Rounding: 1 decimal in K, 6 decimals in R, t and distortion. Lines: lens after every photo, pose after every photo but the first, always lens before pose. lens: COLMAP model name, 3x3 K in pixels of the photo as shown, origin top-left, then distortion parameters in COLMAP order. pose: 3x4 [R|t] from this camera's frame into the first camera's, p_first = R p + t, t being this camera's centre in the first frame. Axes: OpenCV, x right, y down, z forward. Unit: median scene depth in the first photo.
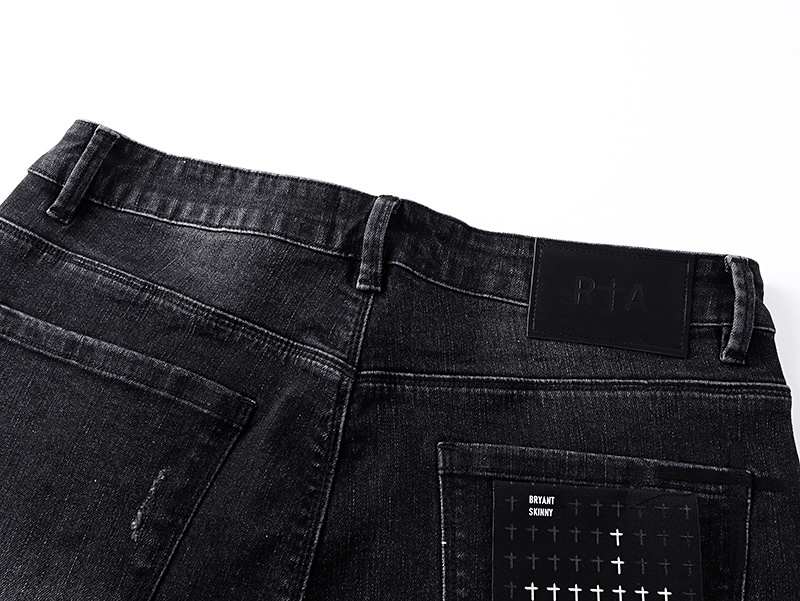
lens RADIAL K [[776.5, 0, 400.0], [0, 776.5, 300.5], [0, 0, 1]] dist [-0.000129, 0.019024]
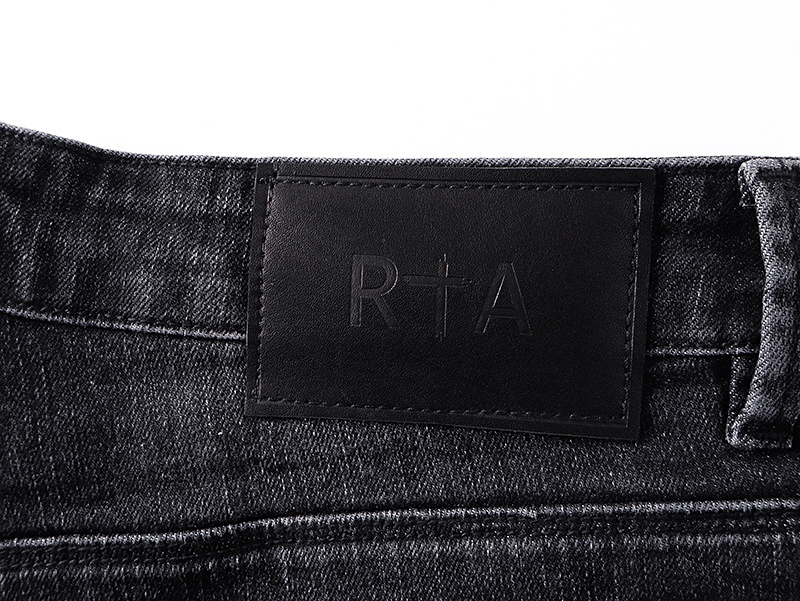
lens RADIAL K [[776.5, 0, 400.0], [0, 776.5, 300.5], [0, 0, 1]] dist [-0.000129, 0.019024]
pose [[0.990084, -0.093172, -0.105133, 0.306221], [0.115351, 0.966356, 0.229894, -0.102271], [0.080176, -0.239741, 0.967521, 0.645517]]
